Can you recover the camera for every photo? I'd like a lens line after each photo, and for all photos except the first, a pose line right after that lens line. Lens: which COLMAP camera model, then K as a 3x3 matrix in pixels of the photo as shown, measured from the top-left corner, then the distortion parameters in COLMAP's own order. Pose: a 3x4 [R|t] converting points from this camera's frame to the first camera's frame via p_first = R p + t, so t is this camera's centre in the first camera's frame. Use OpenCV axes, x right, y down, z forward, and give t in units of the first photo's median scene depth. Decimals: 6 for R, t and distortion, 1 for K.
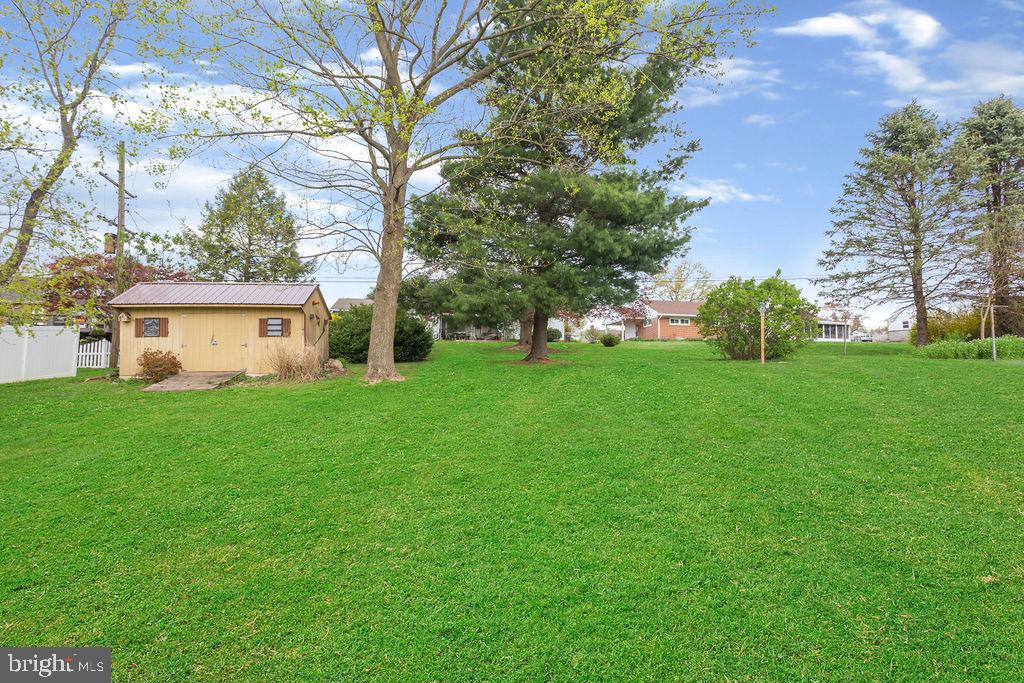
lens RADIAL K [[506.3, 0, 513.3], [0, 506.3, 344.6], [0, 0, 1]] dist [0.001451, 0.000206]
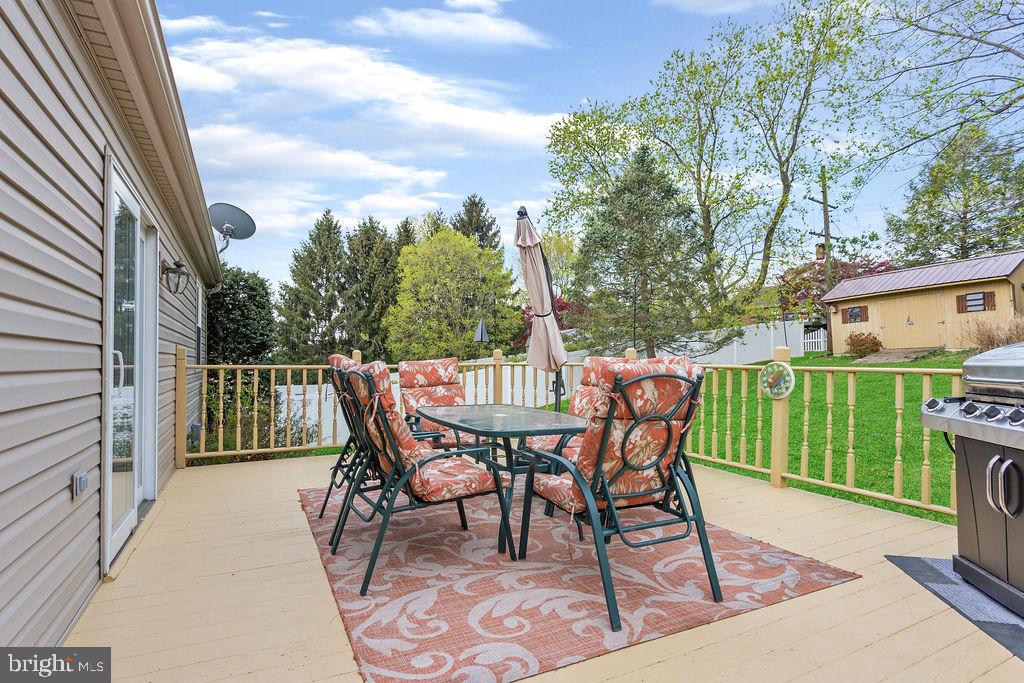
lens RADIAL K [[509.8, 0, 490.8], [0, 509.8, 348.8], [0, 0, 1]] dist [0.002008, 0.000588]
pose [[0.303818, -0.038474, -0.951953, 0.170185], [0.064286, 0.997735, -0.019807, 0.013834], [0.950559, -0.055179, 0.305603, -0.197293]]
